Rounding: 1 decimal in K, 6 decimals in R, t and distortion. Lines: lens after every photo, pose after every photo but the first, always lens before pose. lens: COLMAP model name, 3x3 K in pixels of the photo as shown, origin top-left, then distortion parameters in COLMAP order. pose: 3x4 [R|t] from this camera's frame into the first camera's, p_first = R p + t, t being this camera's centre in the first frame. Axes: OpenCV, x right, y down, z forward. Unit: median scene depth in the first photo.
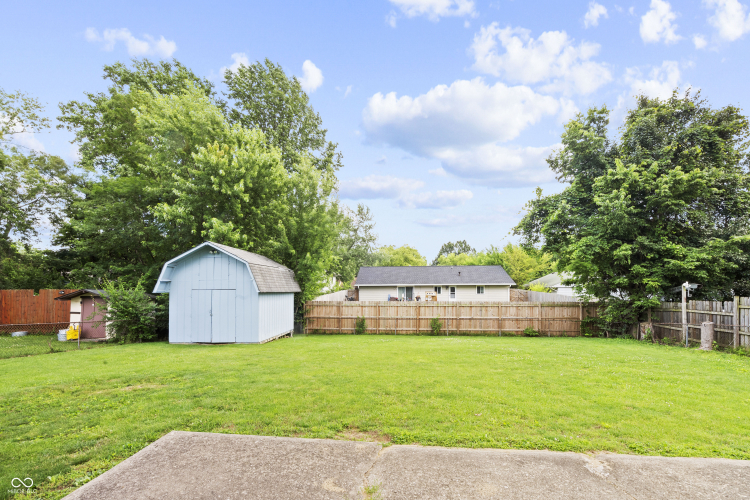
lens RADIAL K [[347.1, 0, 376.0], [0, 347.1, 291.6], [0, 0, 1]] dist [-0.001972, -0.000274]
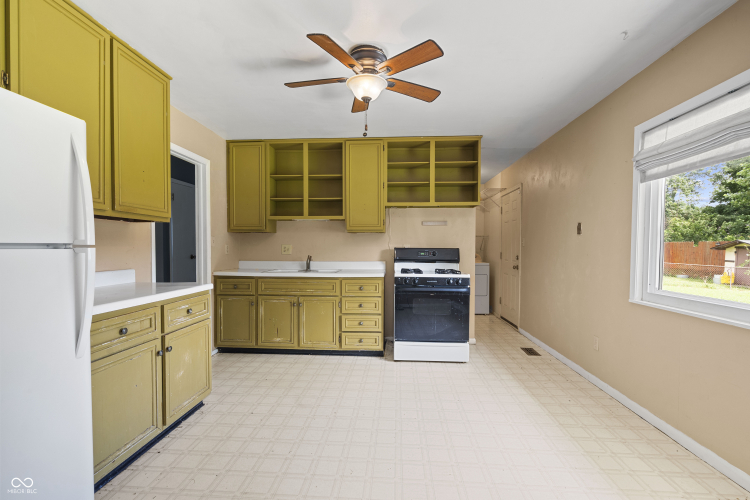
lens RADIAL K [[339.4, 0, 375.6], [0, 339.4, 254.3], [0, 0, 1]] dist [-0.000125, 0.000351]
pose [[0.042923, 0.024983, -0.998766, 0.188647], [-0.006359, 0.999674, 0.024732, 0.016333], [0.999058, 0.005290, 0.043068, -0.203306]]
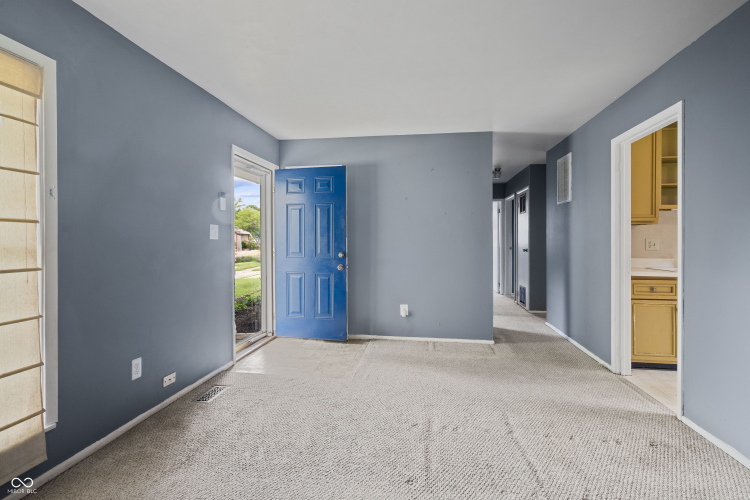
lens RADIAL K [[350.2, 0, 376.4], [0, 350.2, 228.4], [0, 0, 1]] dist [0.000624, 0.000532]
pose [[-0.042379, -0.030974, -0.998621, 0.158889], [-0.006107, 0.999509, -0.030742, 0.017174], [0.999083, 0.004796, -0.042548, -0.457872]]
